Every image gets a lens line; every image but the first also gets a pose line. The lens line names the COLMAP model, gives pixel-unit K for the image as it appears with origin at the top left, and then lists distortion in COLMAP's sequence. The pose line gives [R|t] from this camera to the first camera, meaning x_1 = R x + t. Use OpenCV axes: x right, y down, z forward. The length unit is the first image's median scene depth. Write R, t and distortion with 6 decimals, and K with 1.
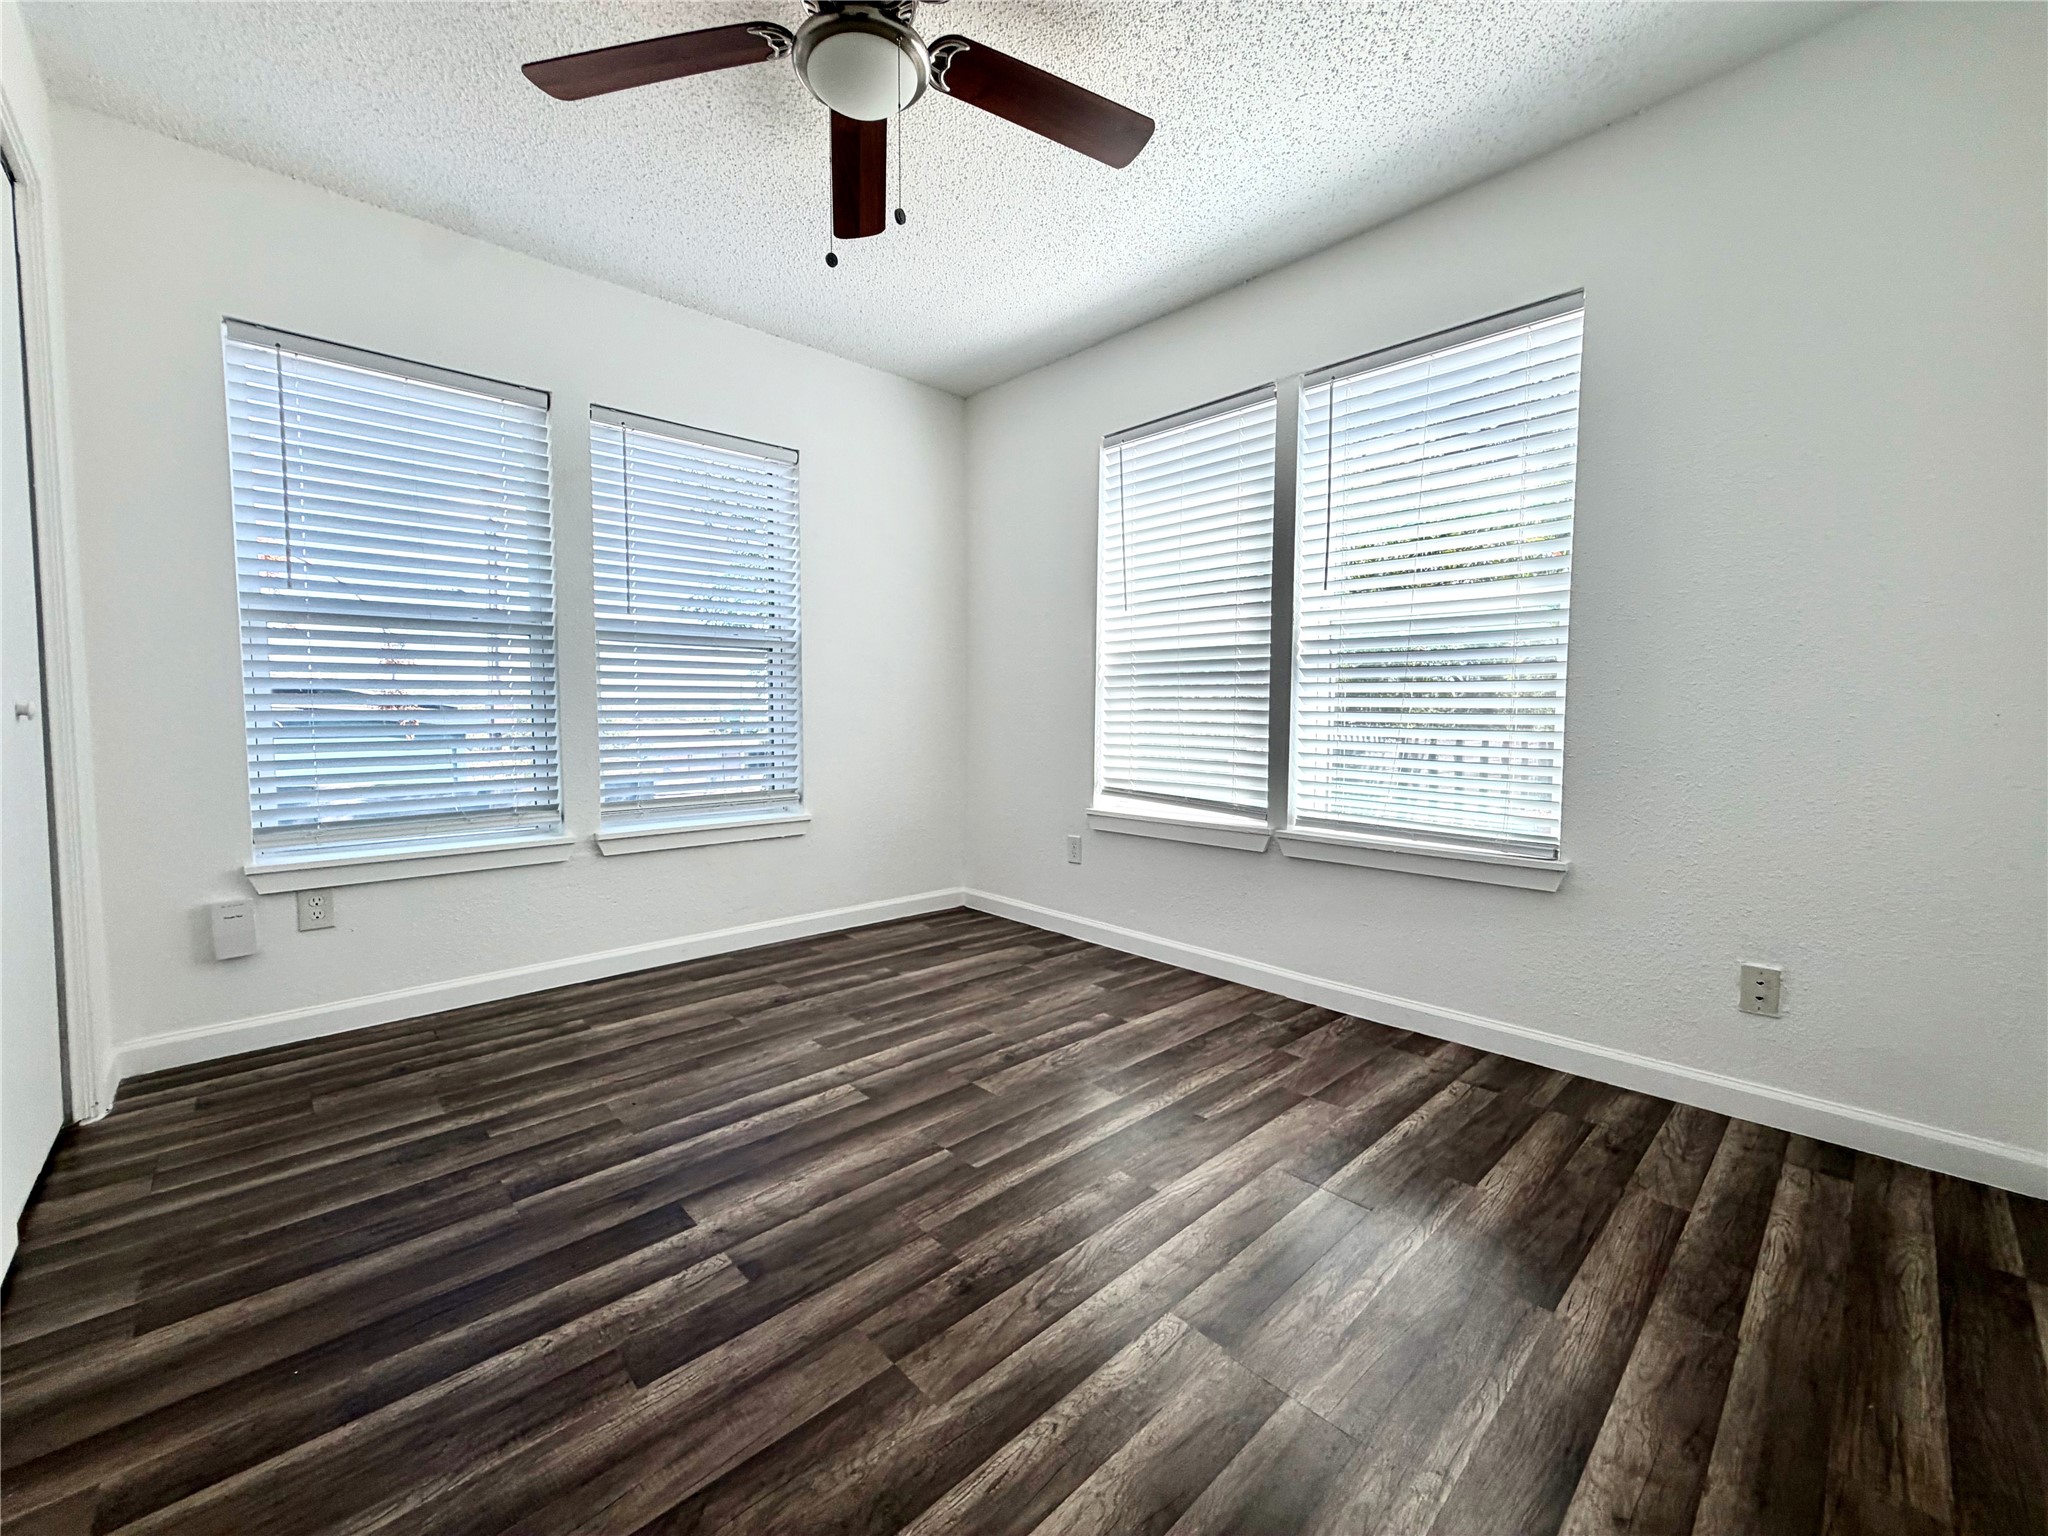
lens RADIAL K [[817.6, 0, 1013.0], [0, 817.6, 763.7], [0, 0, 1]] dist [-0.001868, 0.000833]
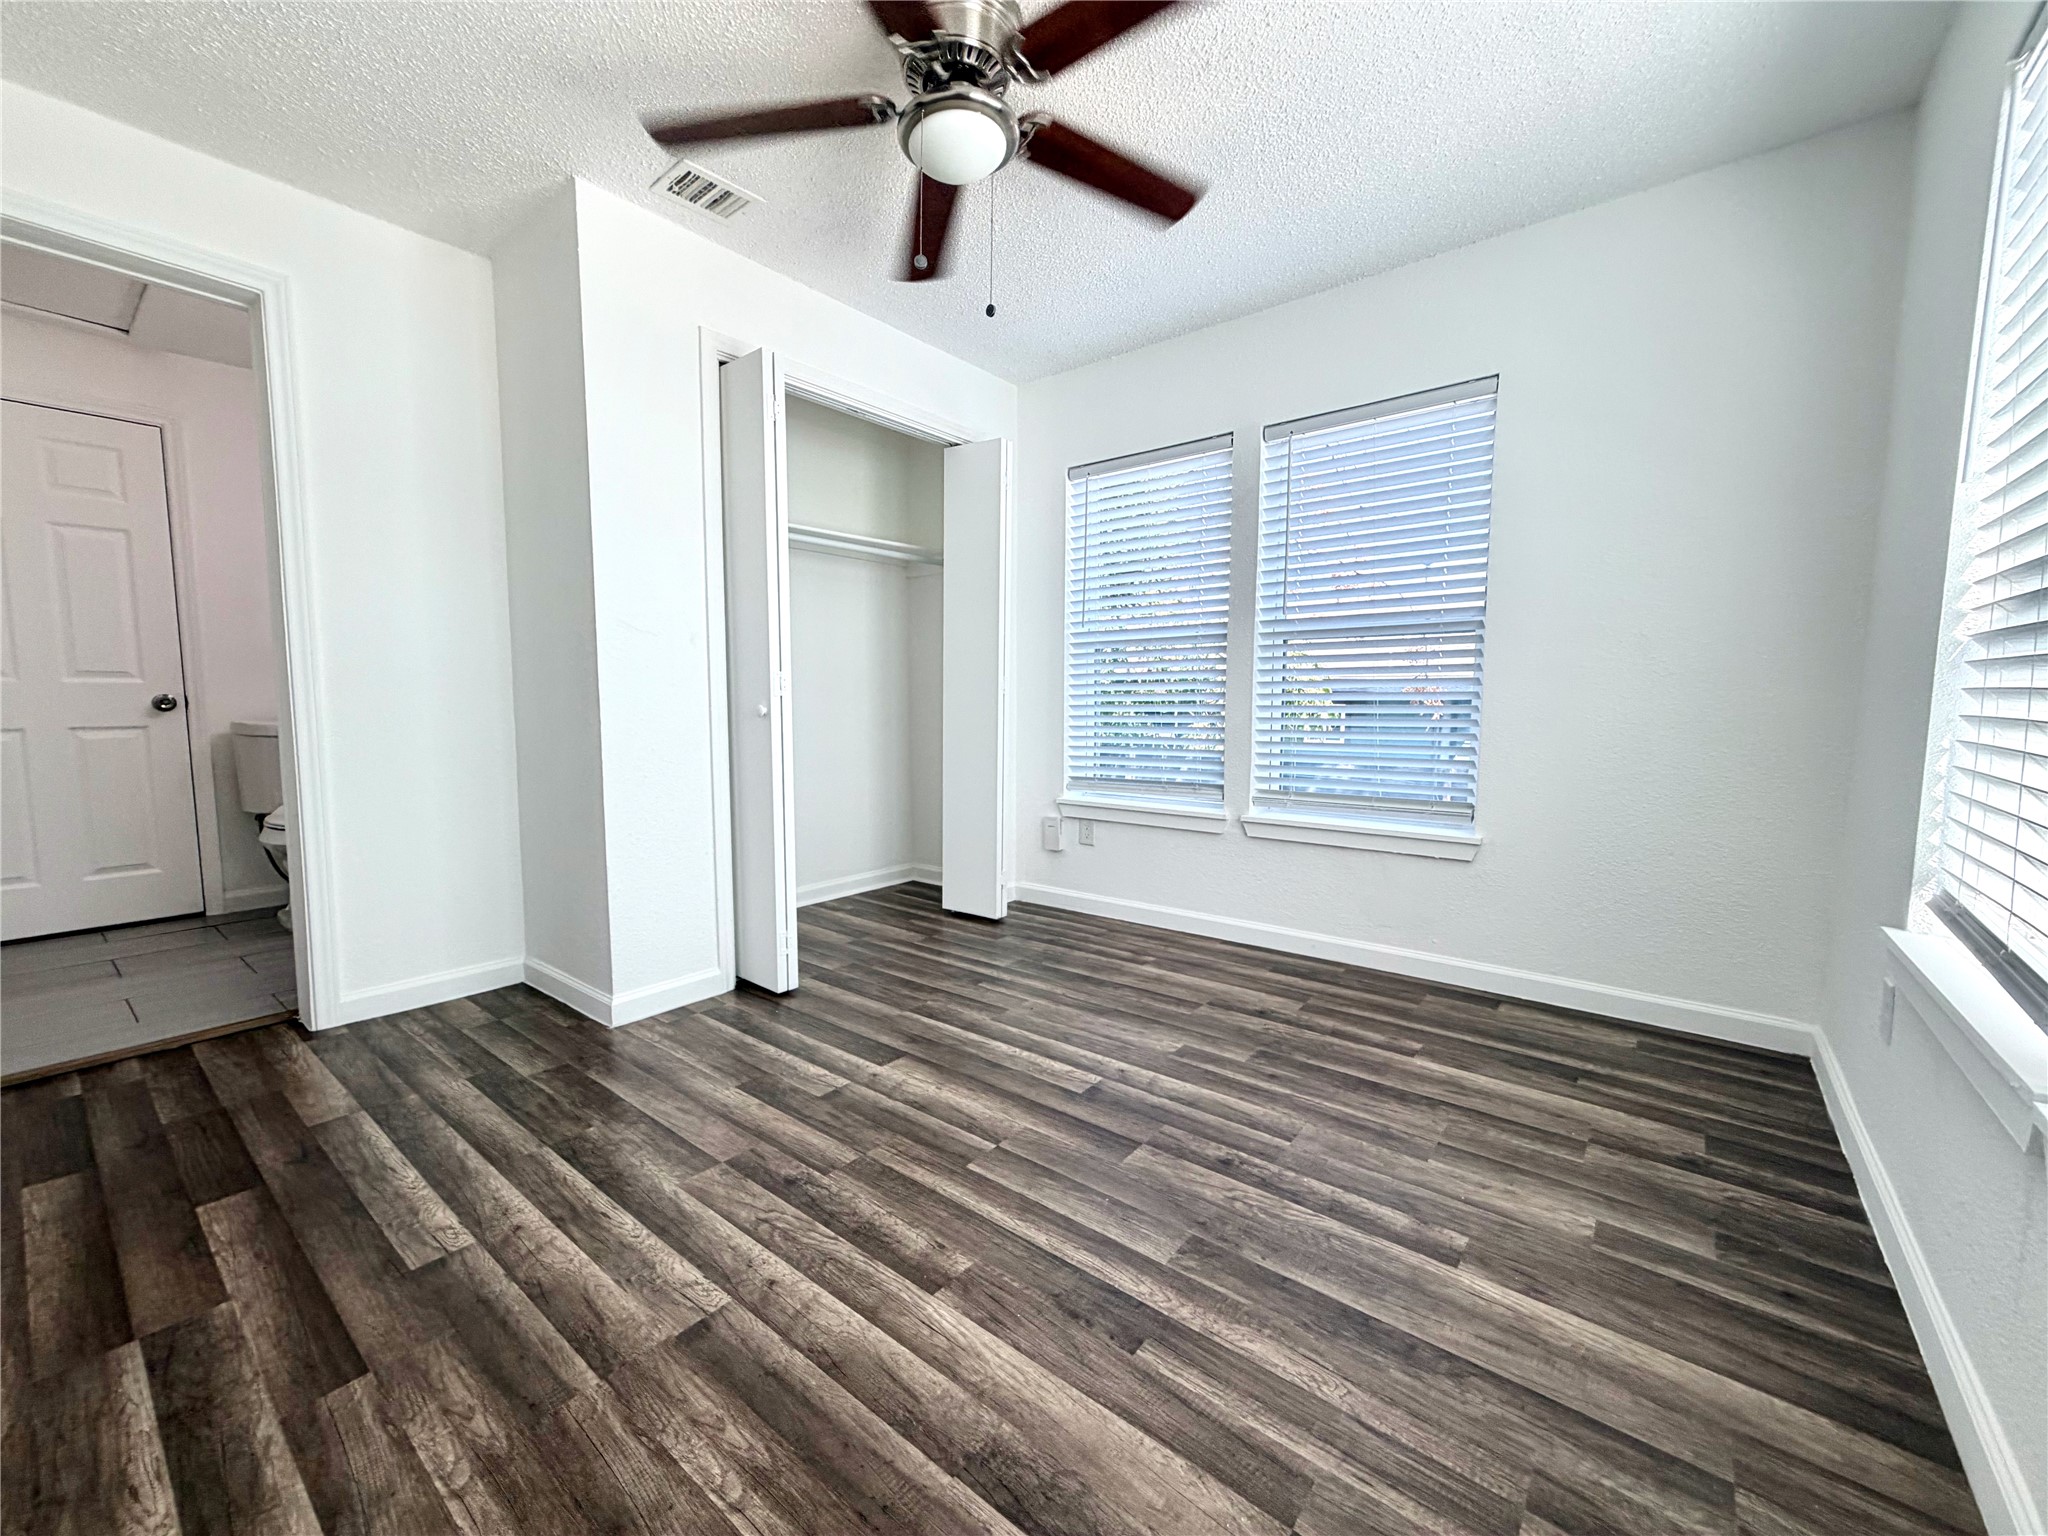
lens RADIAL K [[817.6, 0, 1031.9], [0, 817.6, 768.7], [0, 0, 1]] dist [-0.001868, 0.000833]
pose [[0.154488, 0.087685, -0.984096, 0.665313], [-0.059192, 0.995086, 0.079372, -0.060961], [0.986220, 0.045989, 0.158919, 0.642147]]
